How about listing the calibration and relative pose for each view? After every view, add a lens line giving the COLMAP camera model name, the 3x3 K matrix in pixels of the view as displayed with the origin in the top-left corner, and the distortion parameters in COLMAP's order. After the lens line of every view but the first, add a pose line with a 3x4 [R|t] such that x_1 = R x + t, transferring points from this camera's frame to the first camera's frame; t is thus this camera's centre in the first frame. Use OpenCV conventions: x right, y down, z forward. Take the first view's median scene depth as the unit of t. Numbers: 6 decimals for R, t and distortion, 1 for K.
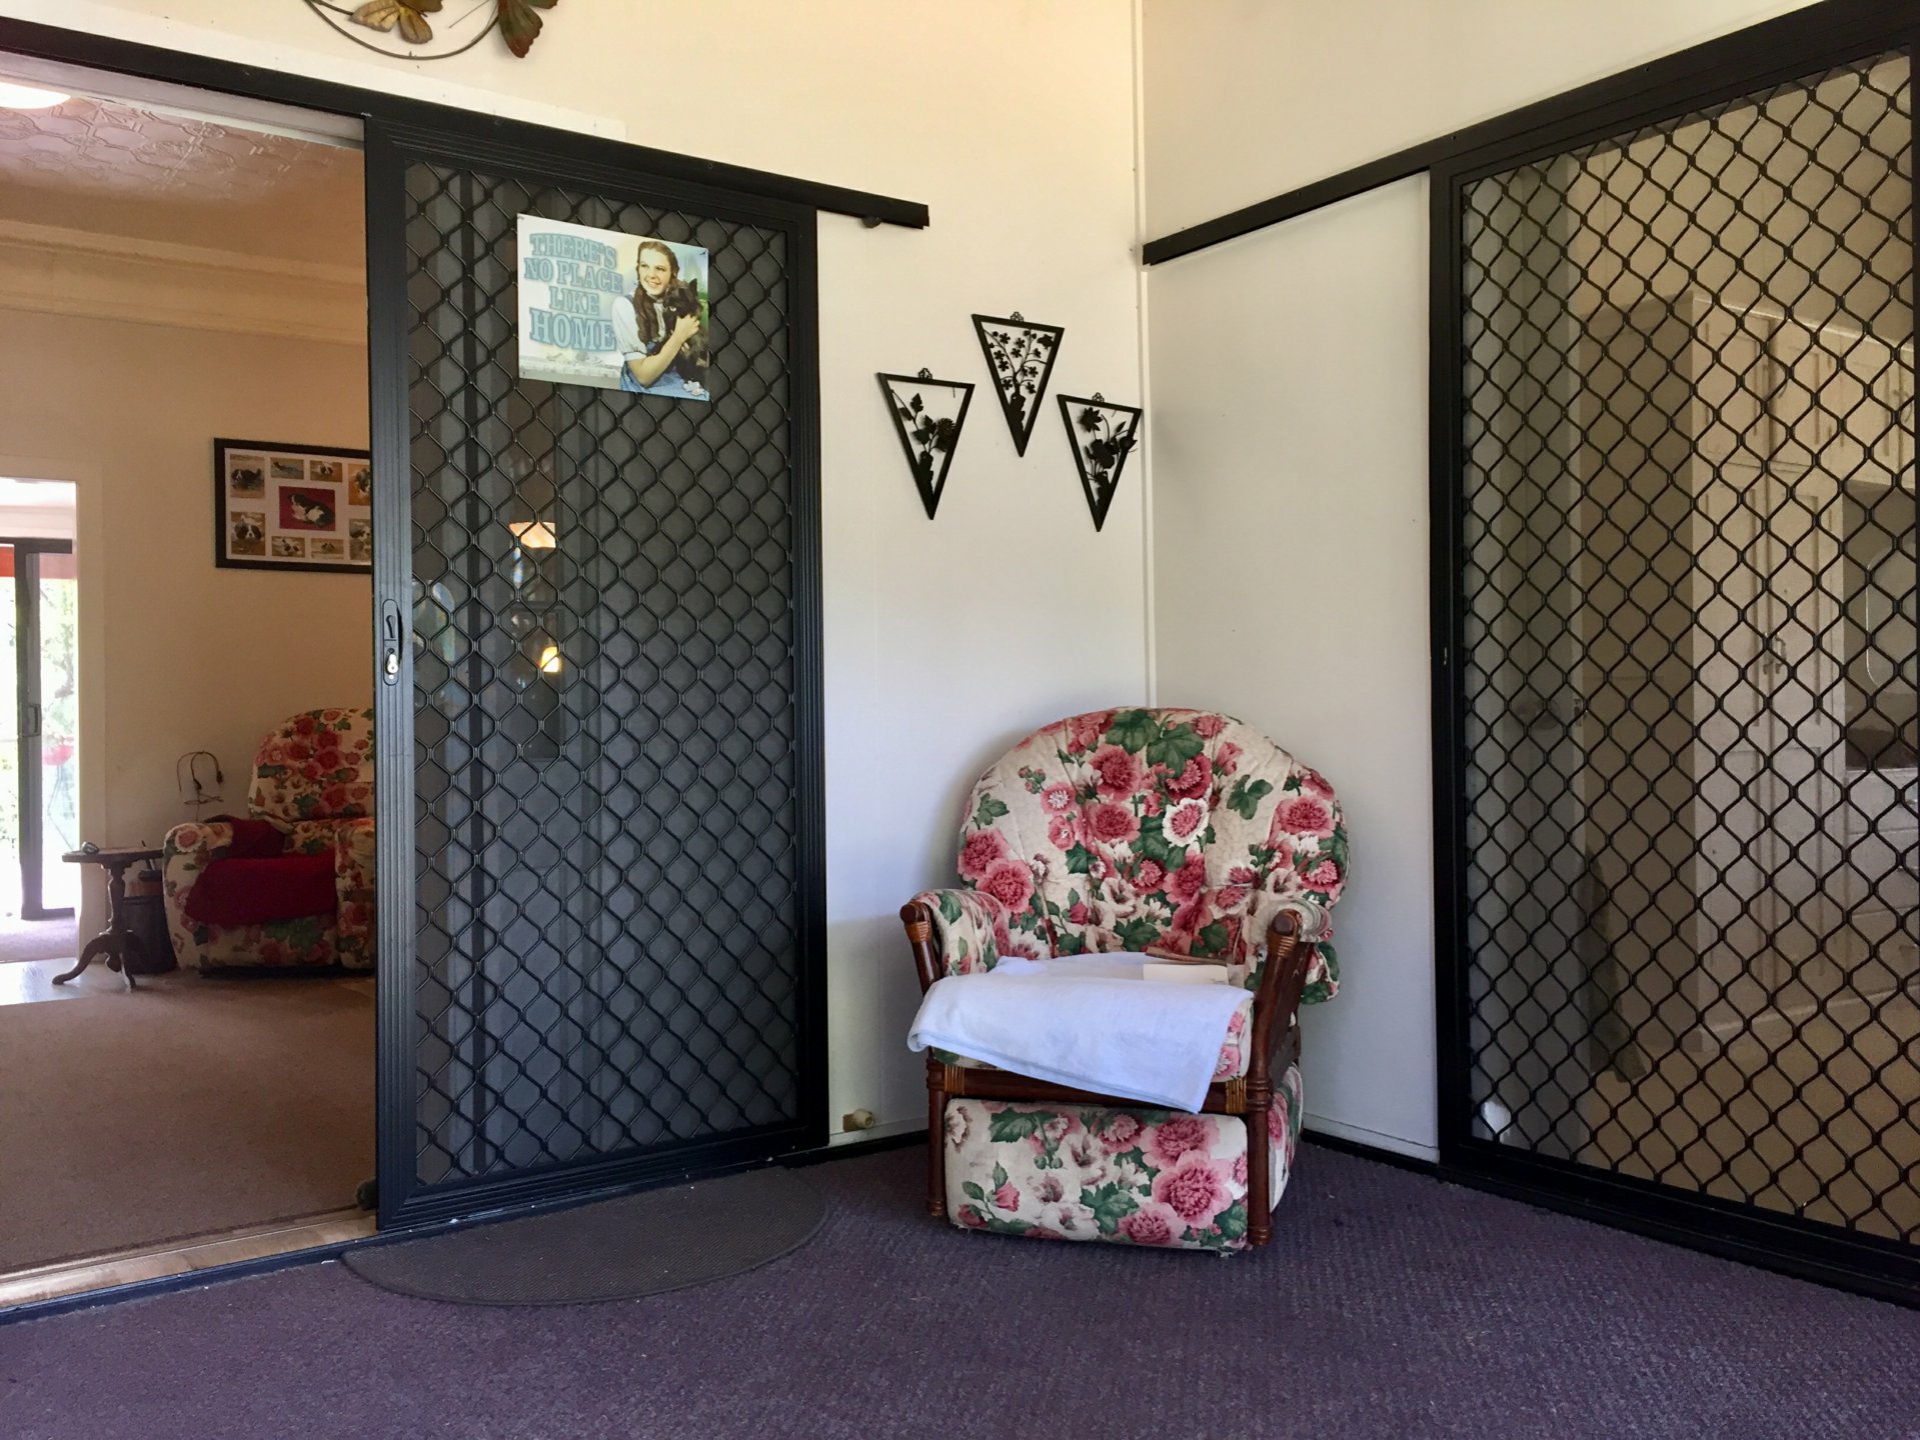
lens RADIAL K [[1664.3, 0, 957.0], [0, 1664.3, 704.7], [0, 0, 1]] dist [0.085341, -0.086060]
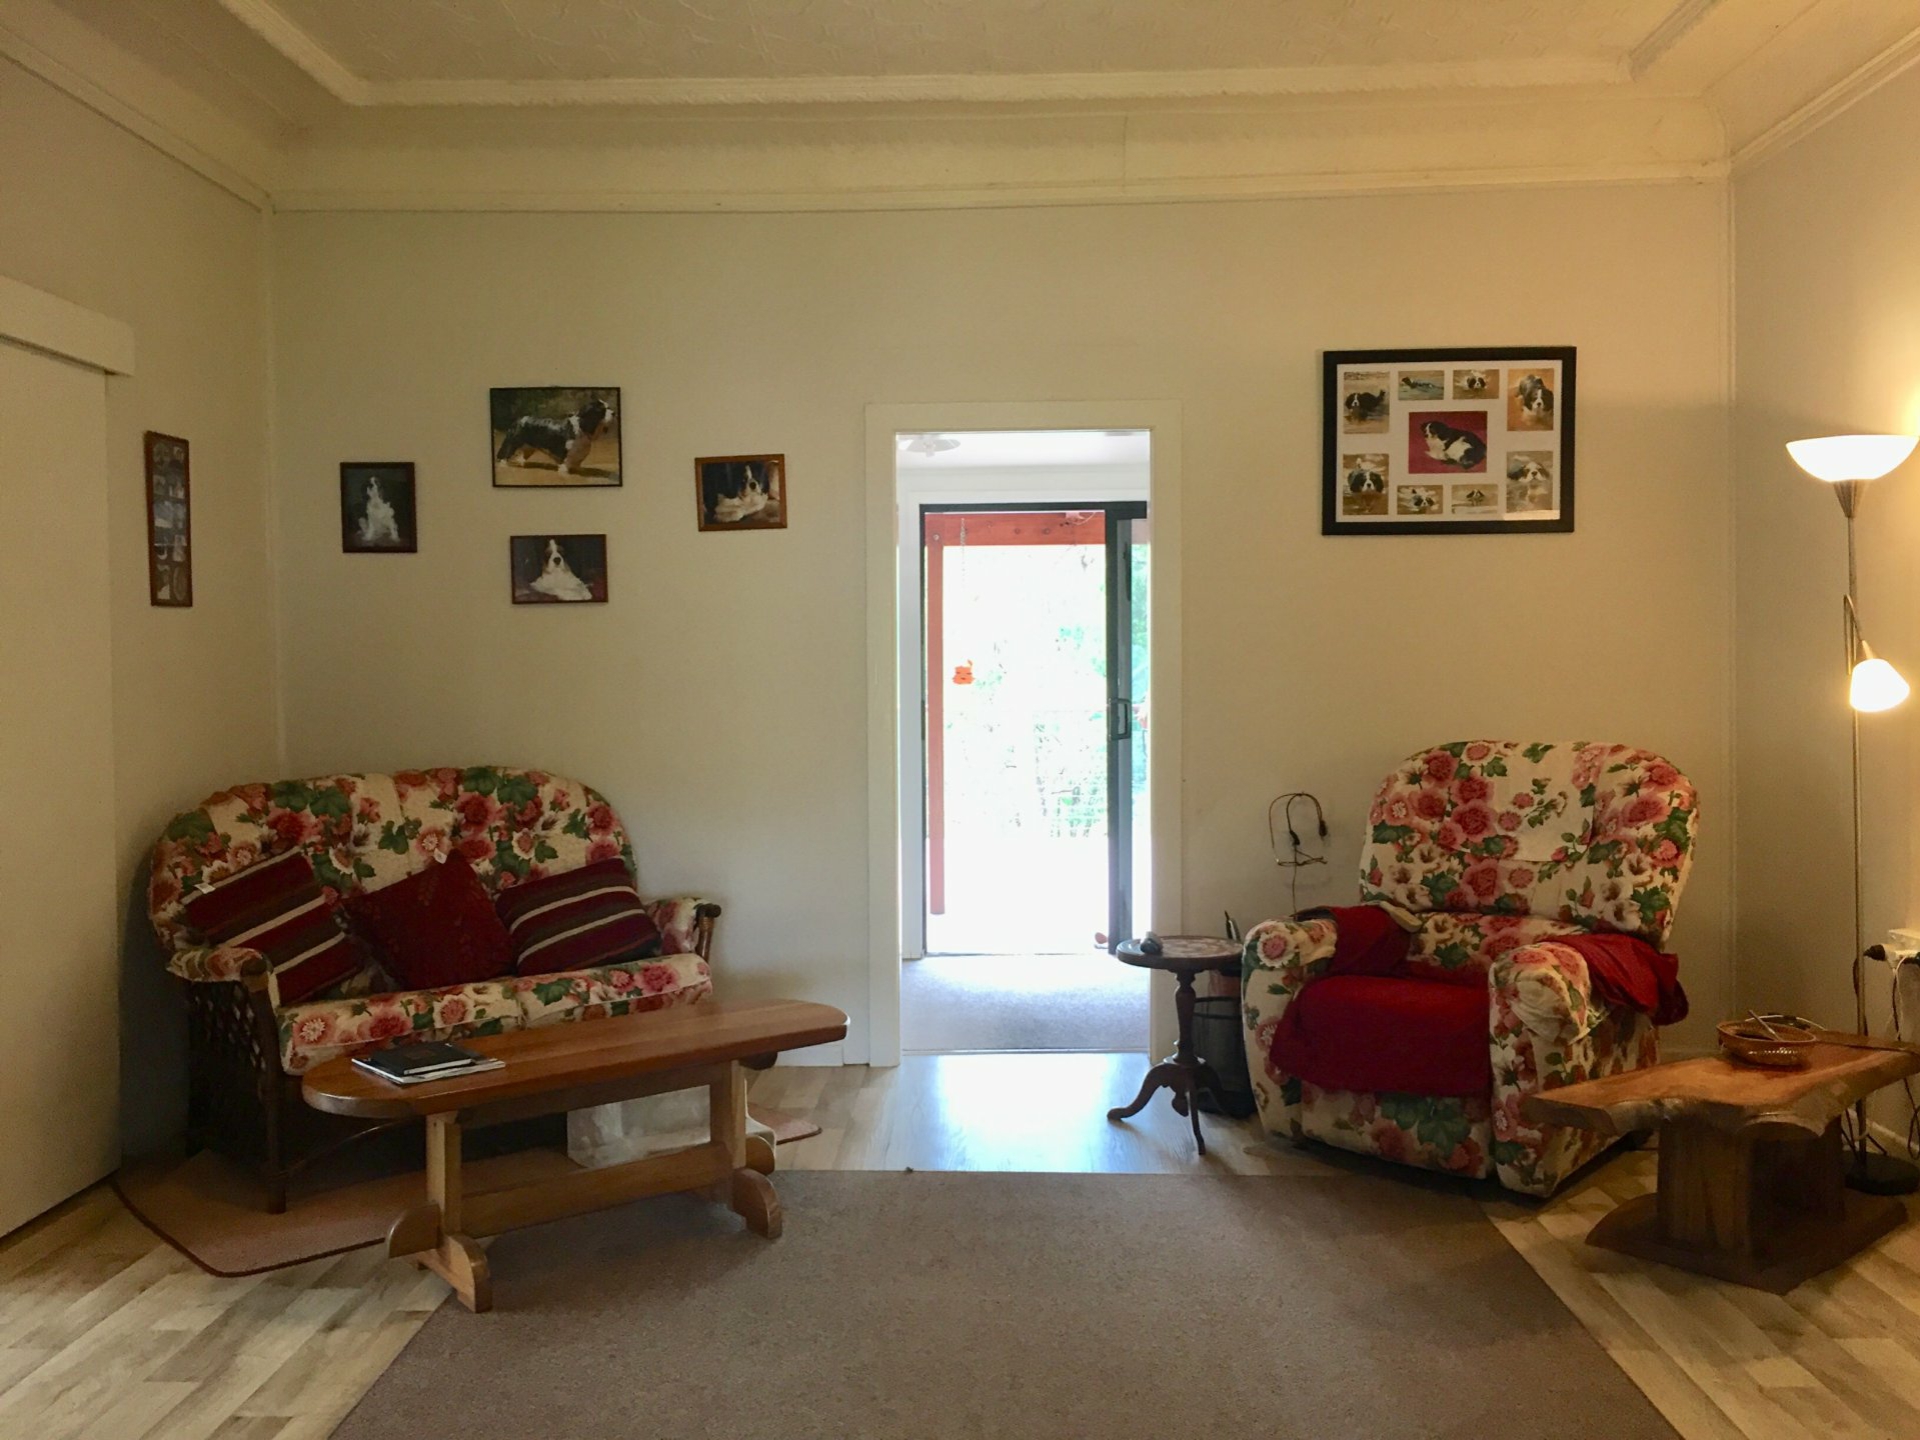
lens RADIAL K [[1664.3, 0, 957.0], [0, 1664.3, 704.7], [0, 0, 1]] dist [0.085341, -0.086060]
pose [[0.802301, 0.029590, -0.596186, -0.143954], [-0.001023, 0.998837, 0.048197, -0.044901], [0.596919, -0.038059, 0.801398, 0.349464]]
